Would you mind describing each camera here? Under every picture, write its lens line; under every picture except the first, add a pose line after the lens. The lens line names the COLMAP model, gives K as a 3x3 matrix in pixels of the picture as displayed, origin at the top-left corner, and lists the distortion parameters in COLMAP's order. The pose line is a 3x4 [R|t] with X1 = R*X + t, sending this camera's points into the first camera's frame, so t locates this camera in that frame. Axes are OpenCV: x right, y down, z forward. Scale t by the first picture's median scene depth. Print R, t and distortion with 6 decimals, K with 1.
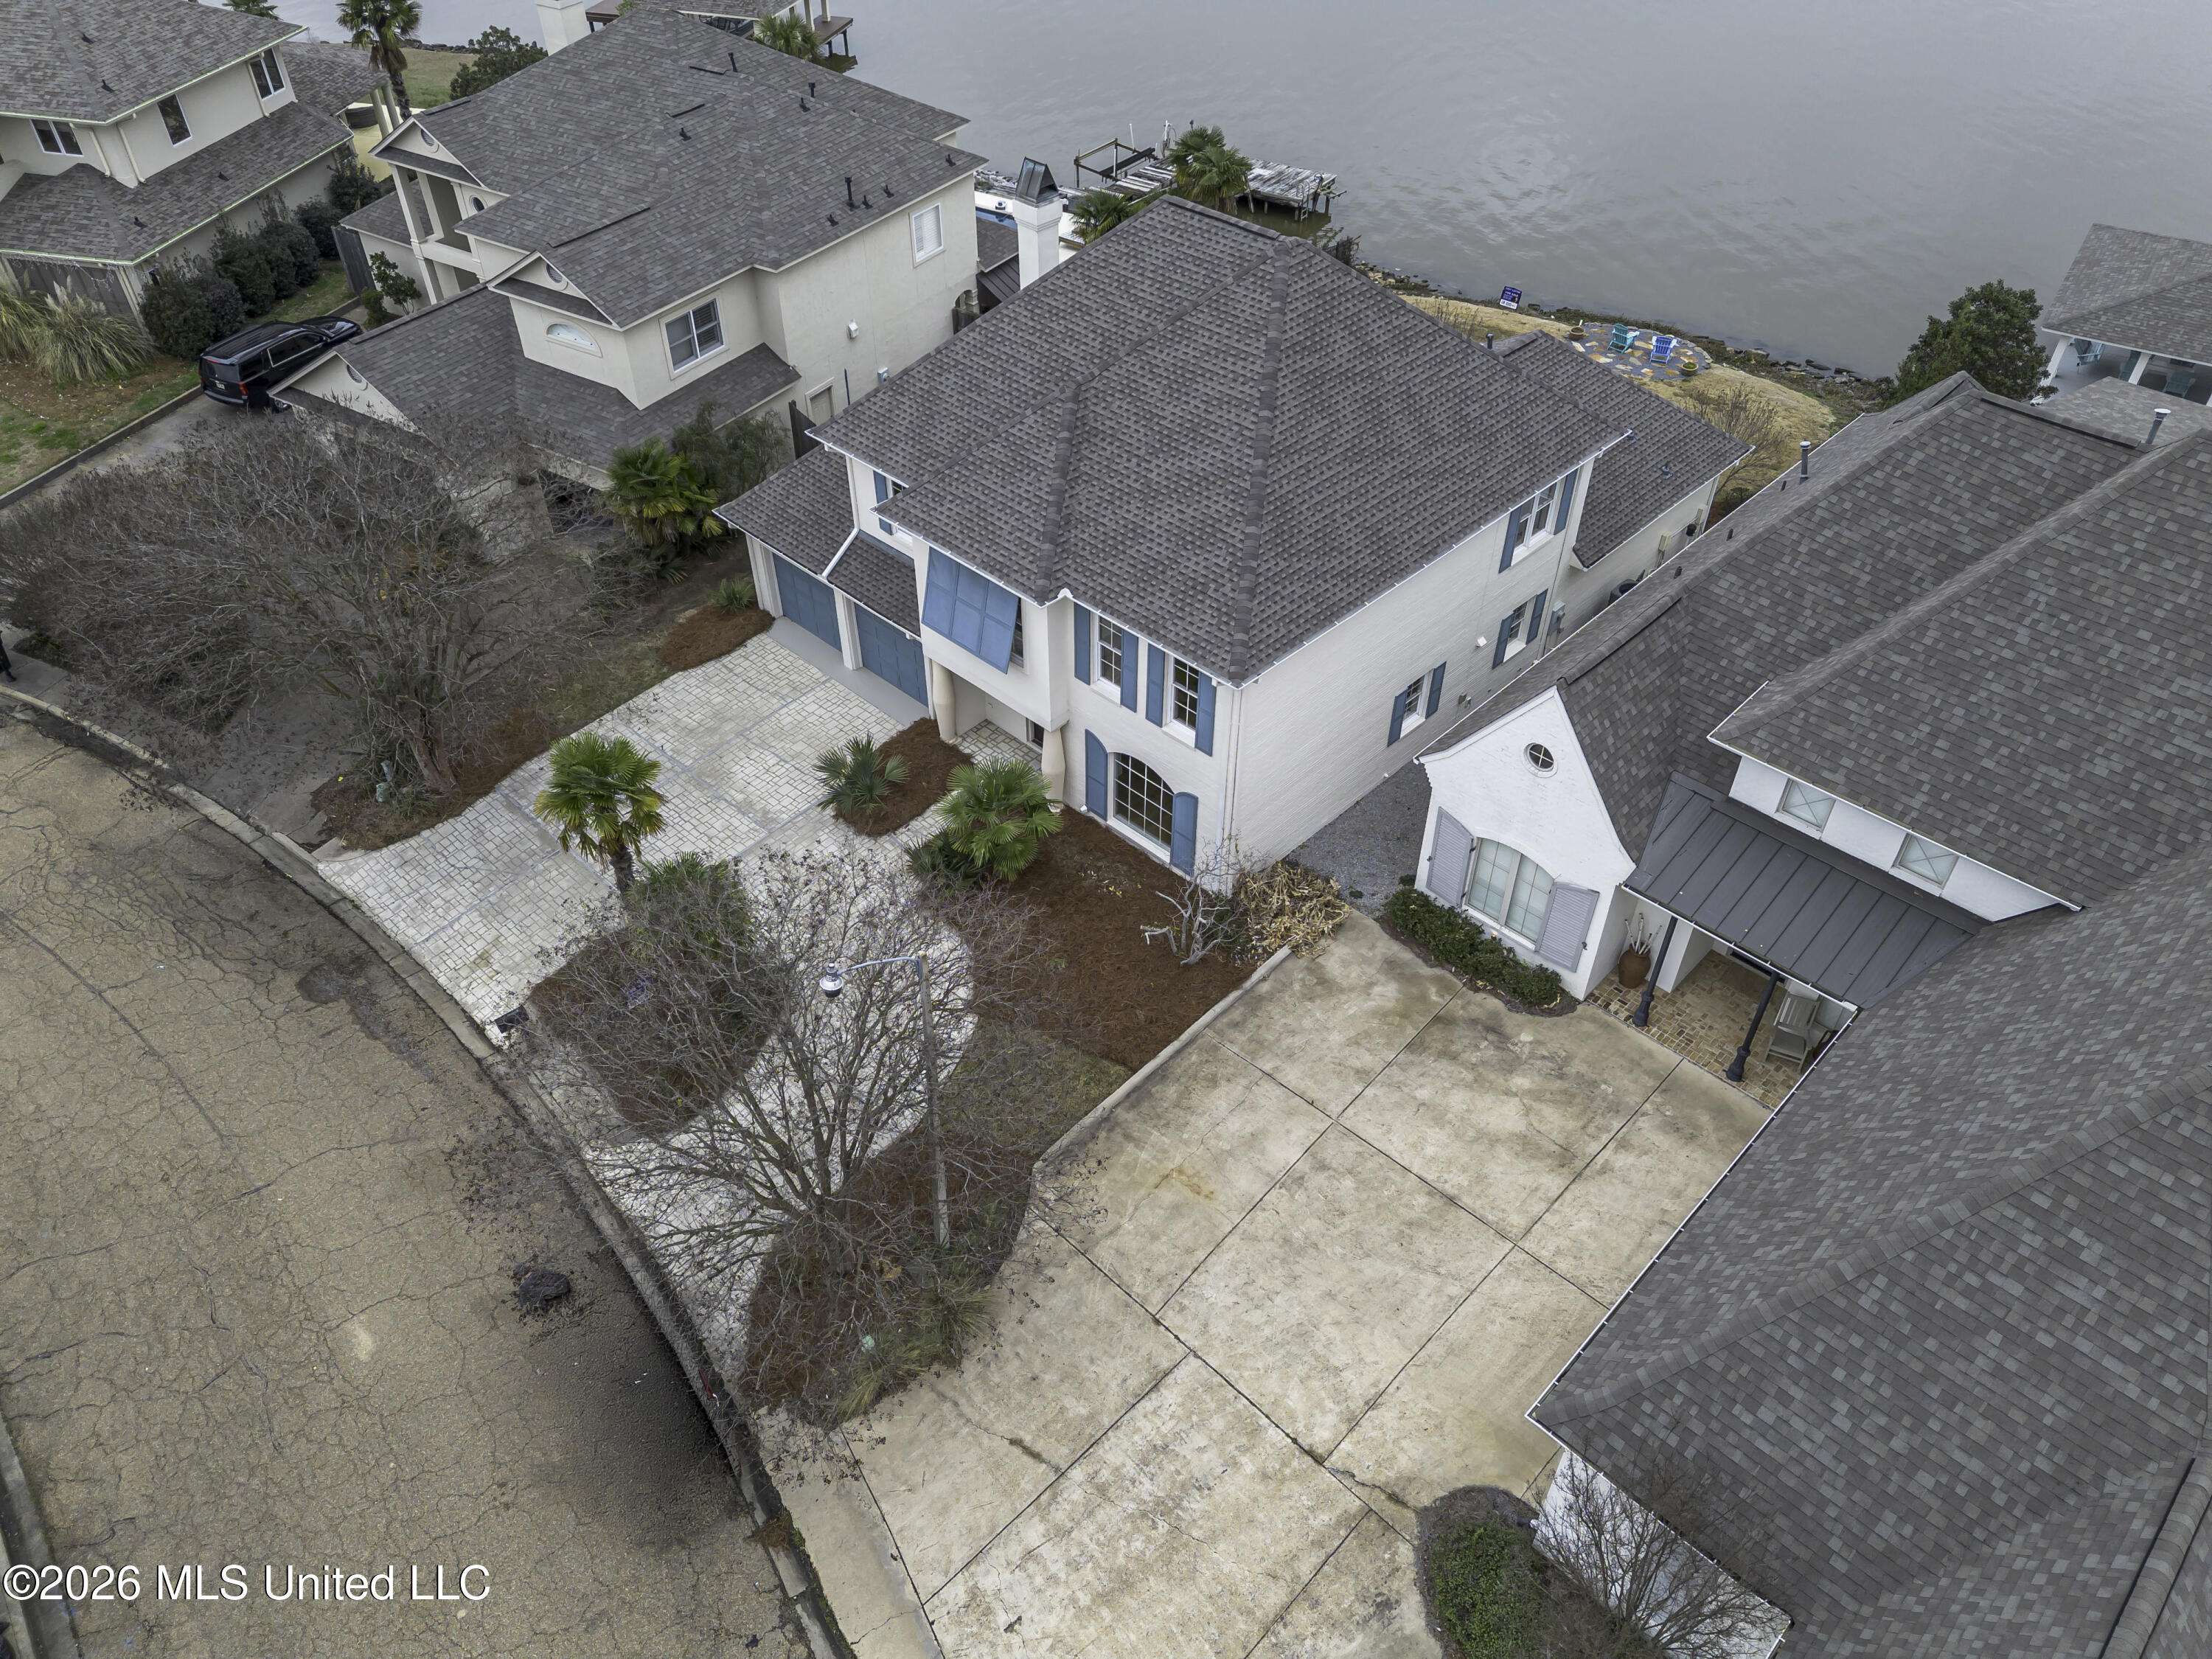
lens RADIAL K [[1567.5, 0, 1104.2], [0, 1567.5, 823.9], [0, 0, 1]] dist [0.061921, -0.047374]
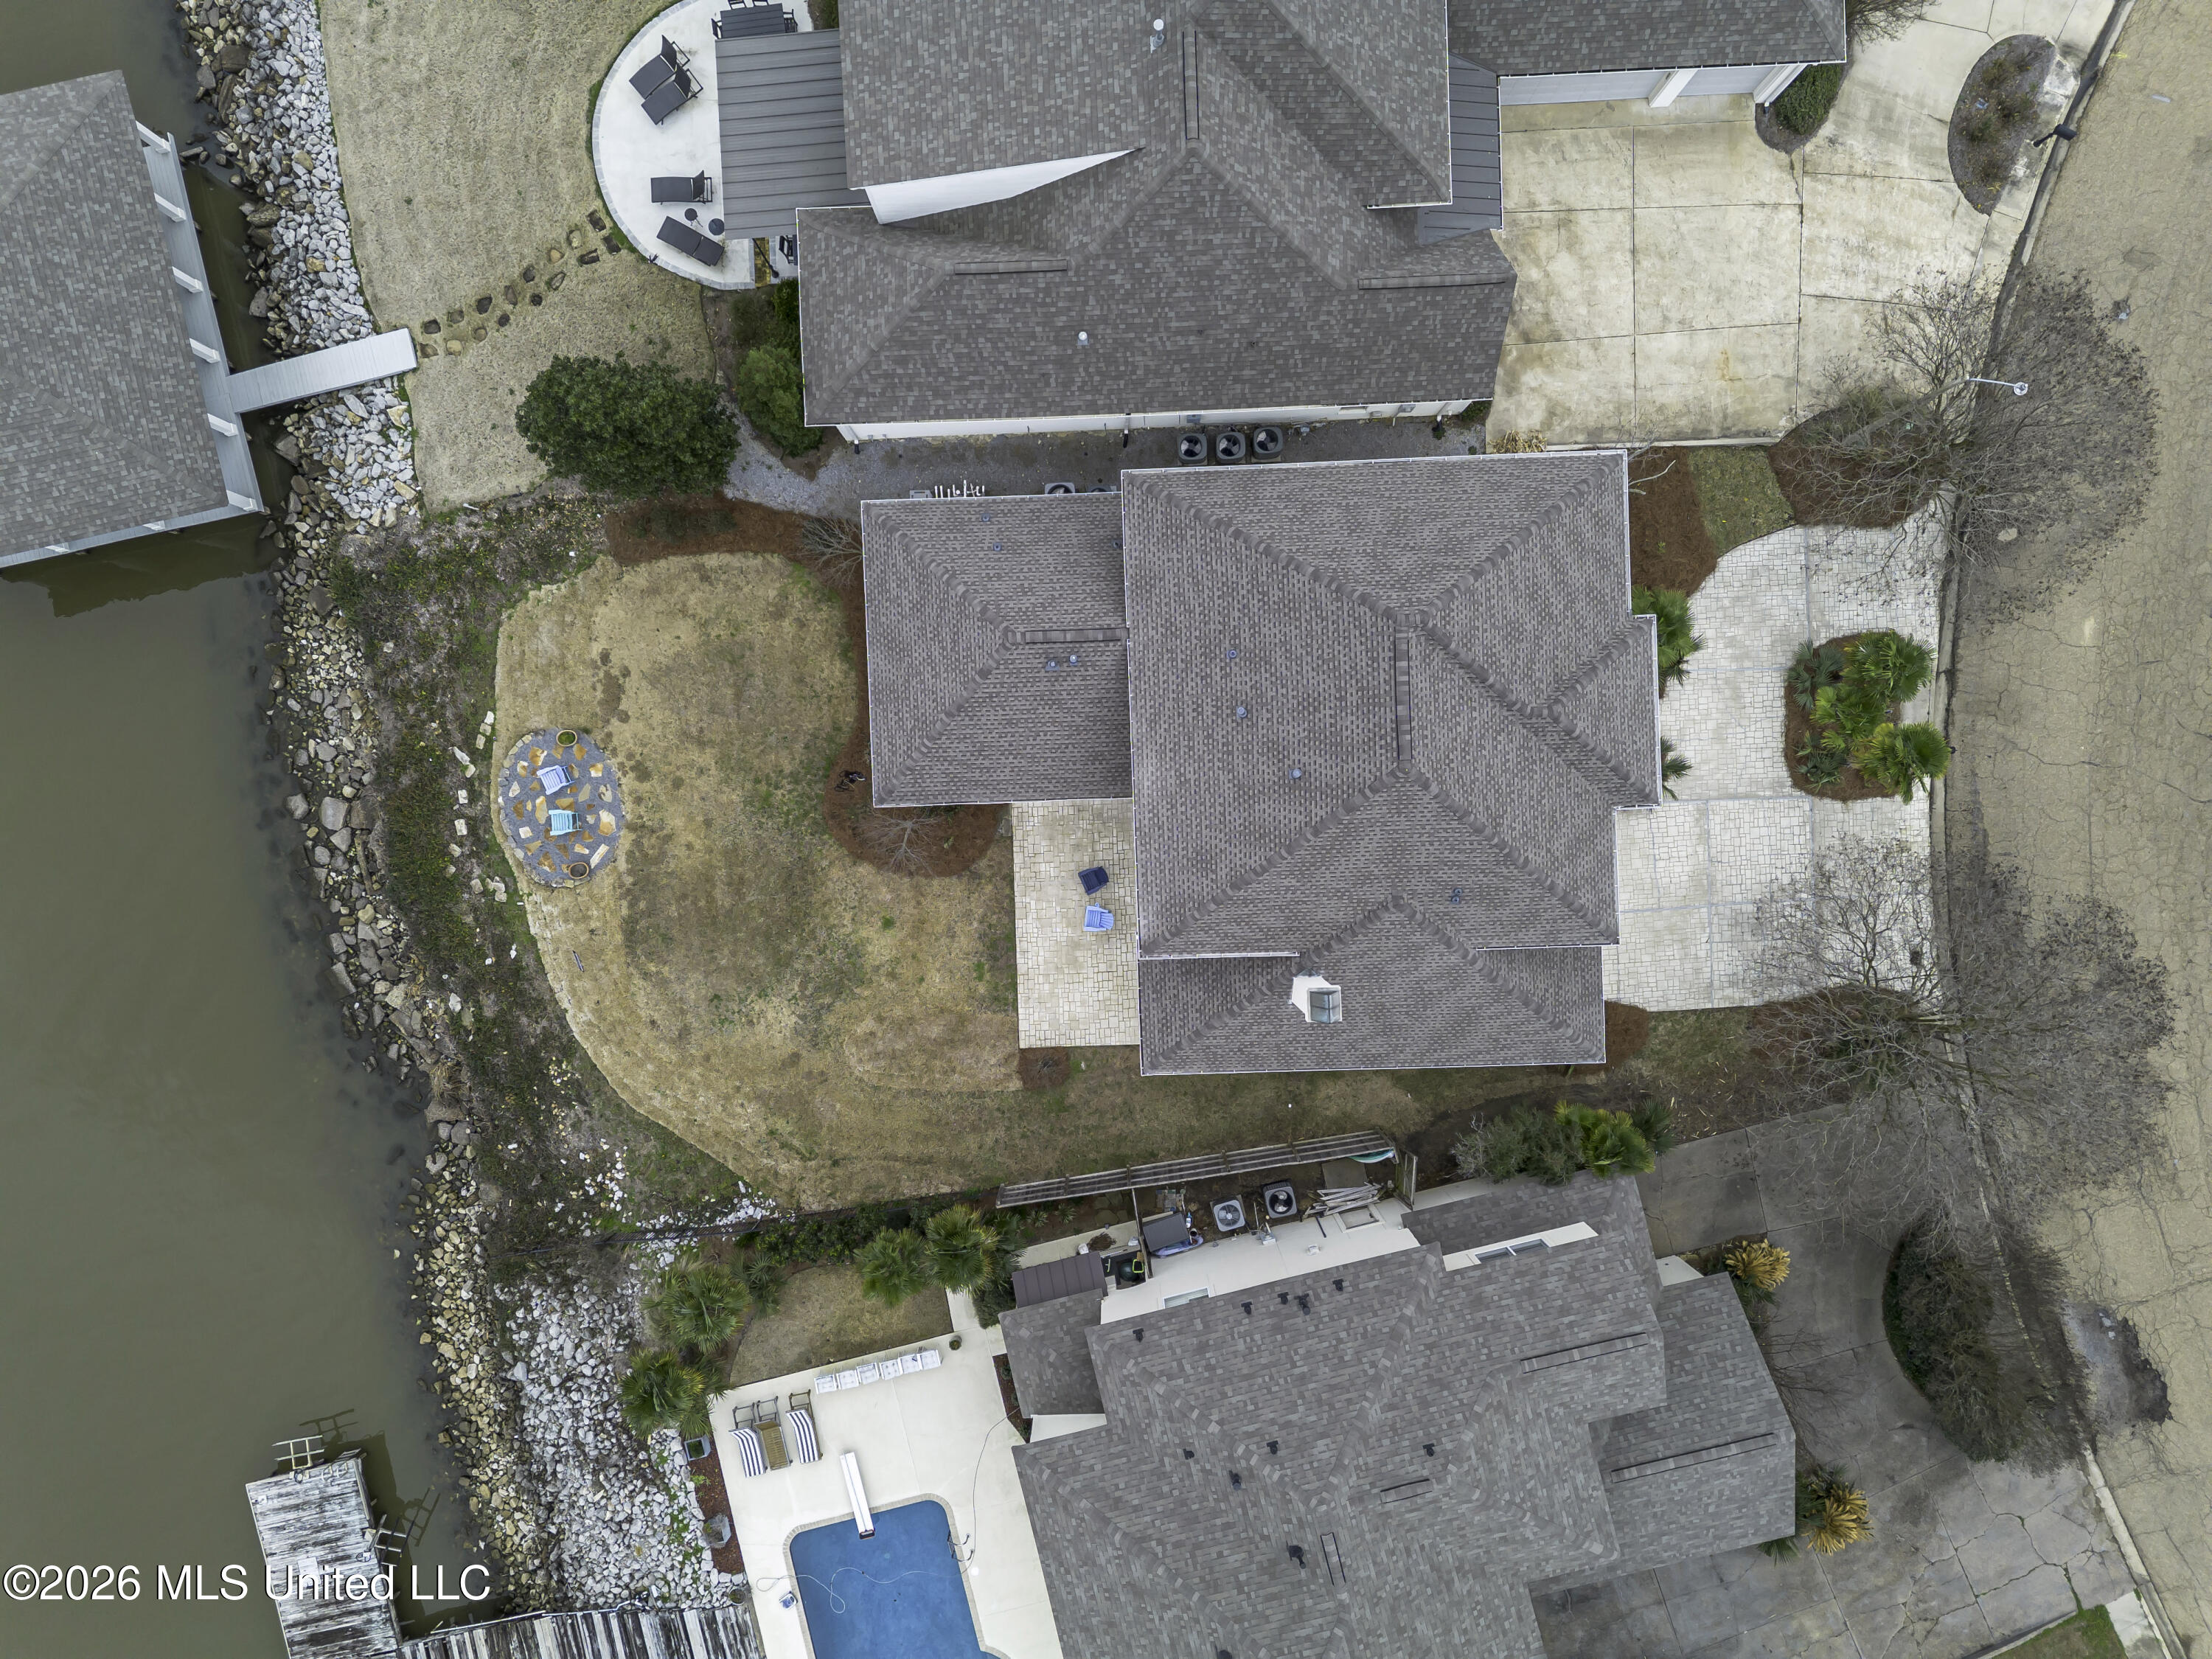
lens RADIAL K [[1567.5, 0, 1104.2], [0, 1567.5, 823.9], [0, 0, 1]] dist [0.061921, -0.047374]
pose [[-0.720821, -0.692963, -0.014805, 0.226254], [0.458401, -0.492634, 0.739716, -1.637025], [-0.519889, 0.526417, 0.672756, 0.444644]]
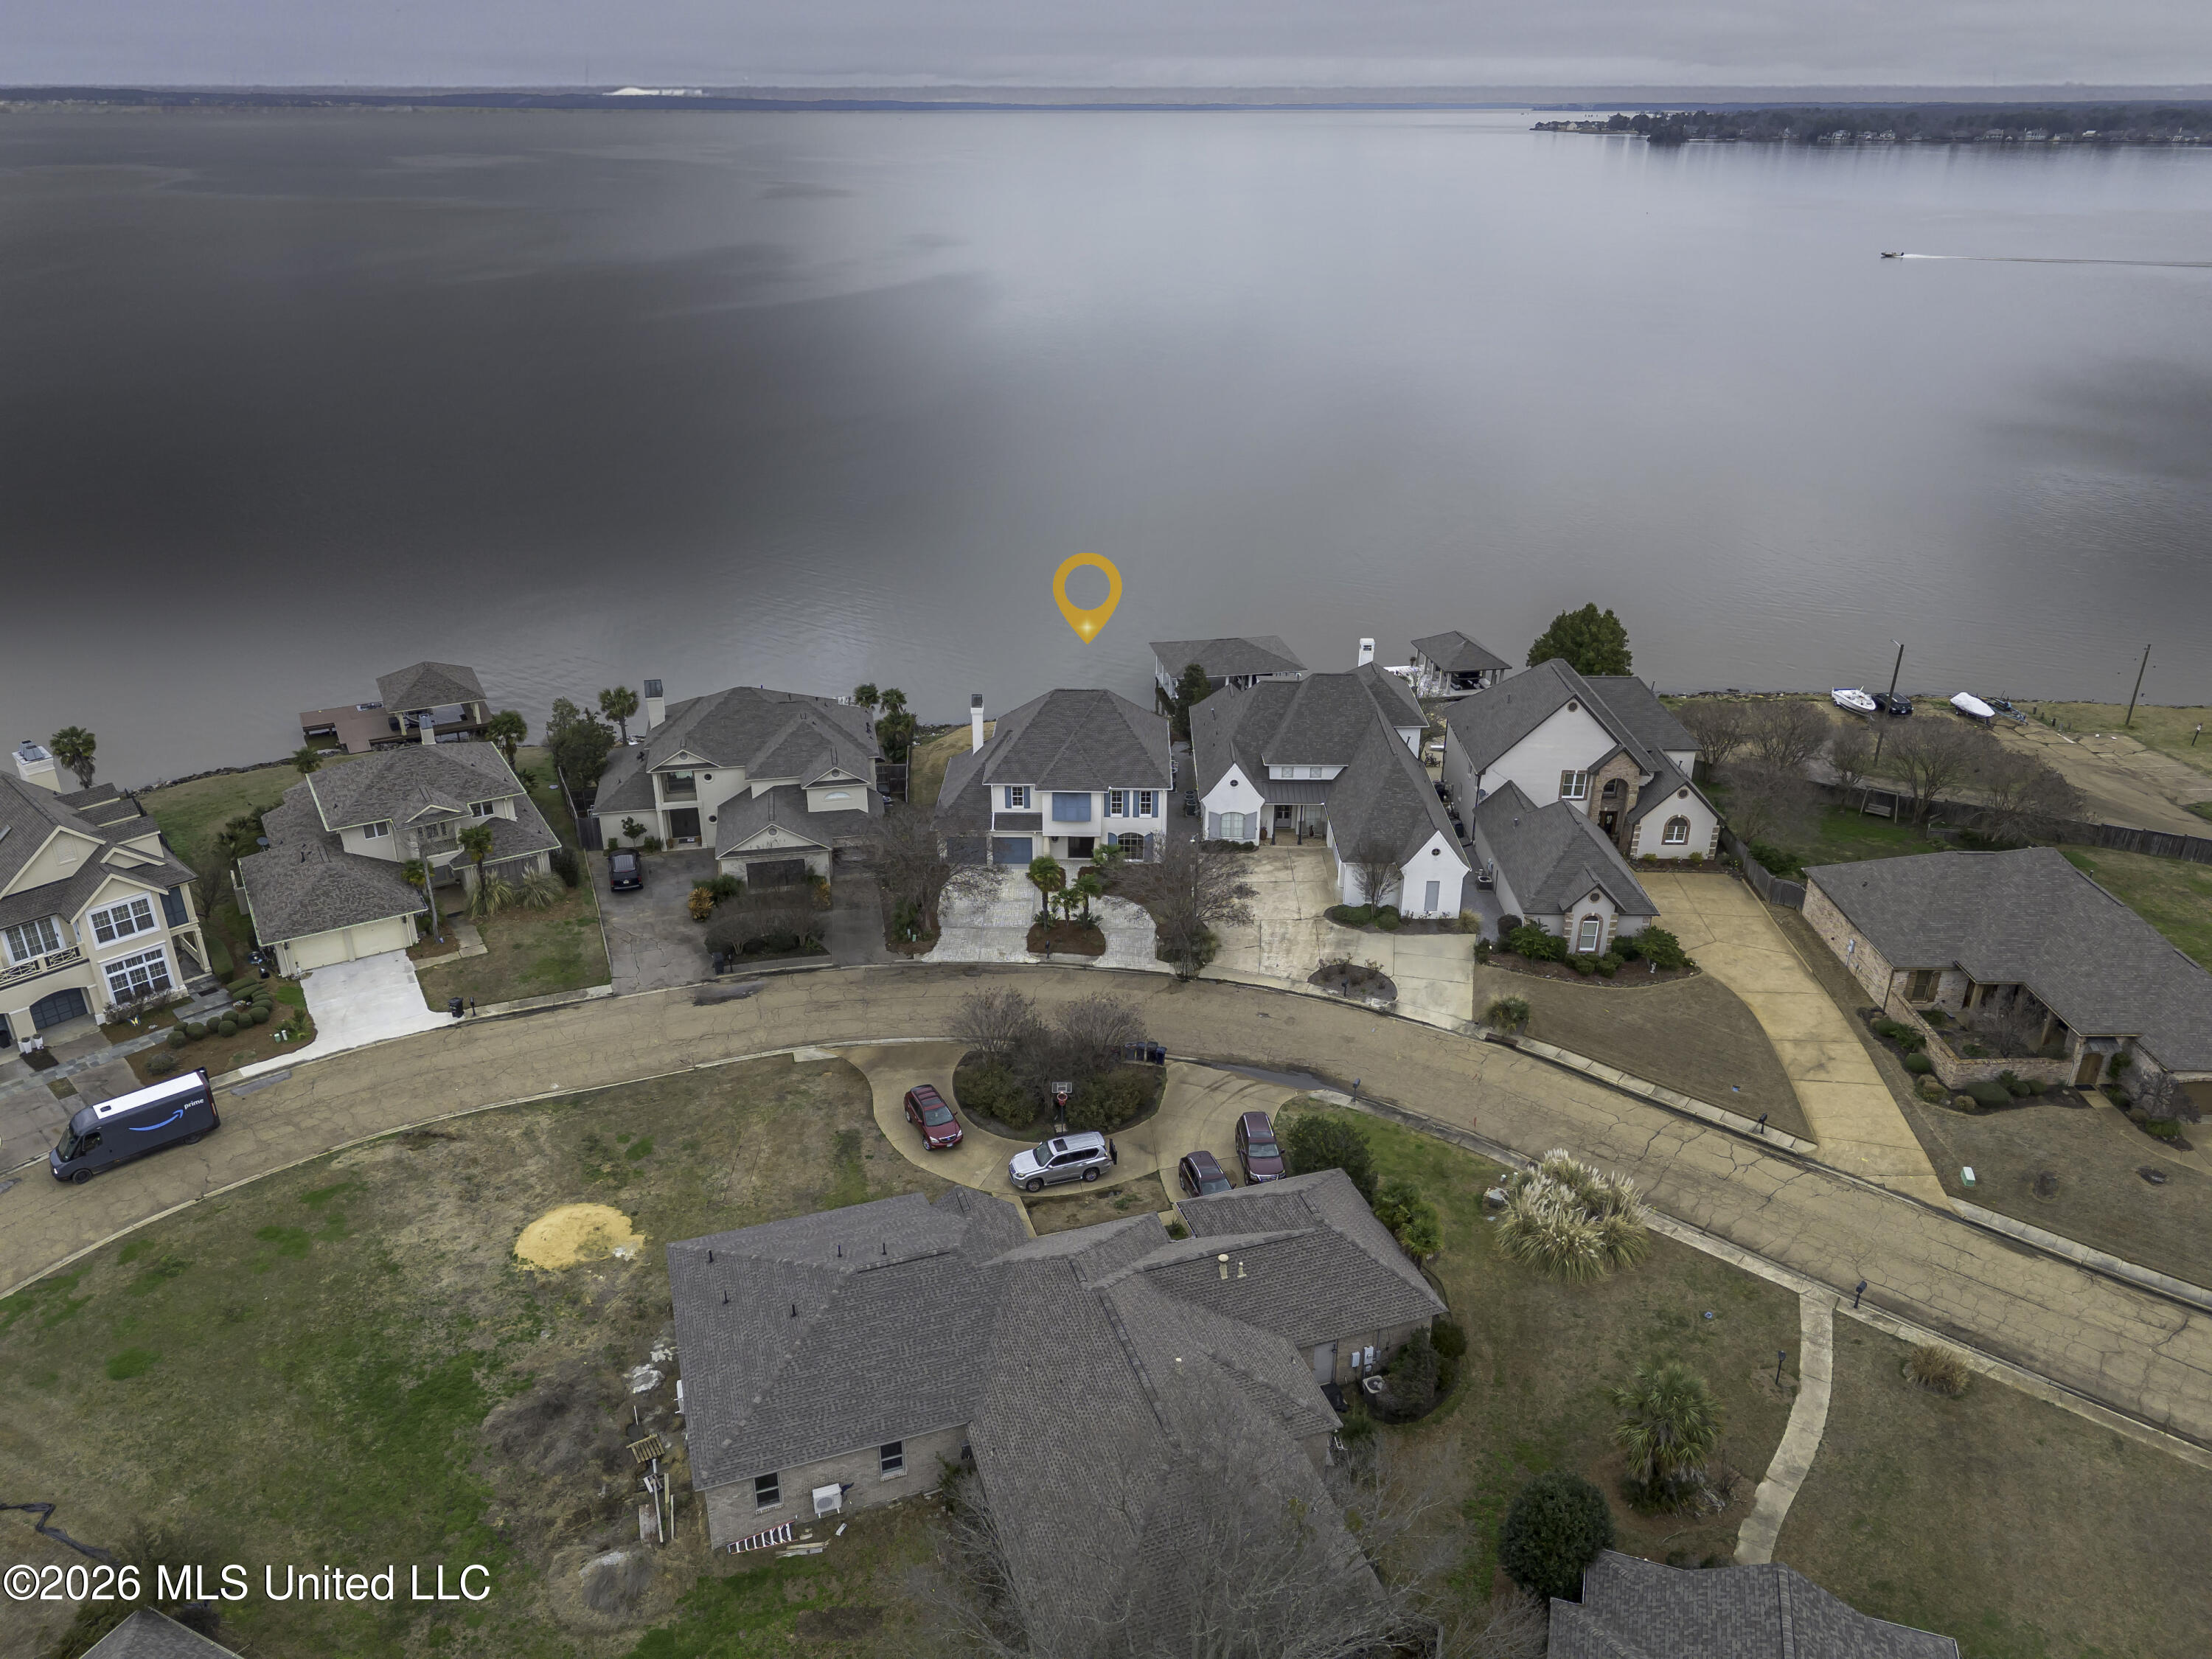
lens RADIAL K [[1567.5, 0, 1104.2], [0, 1567.5, 823.9], [0, 0, 1]] dist [0.061921, -0.047374]
pose [[0.725680, -0.282818, 0.627218, -2.531755], [0.451909, 0.883326, -0.124552, 0.401763], [-0.518813, 0.373830, 0.768820, -1.880040]]
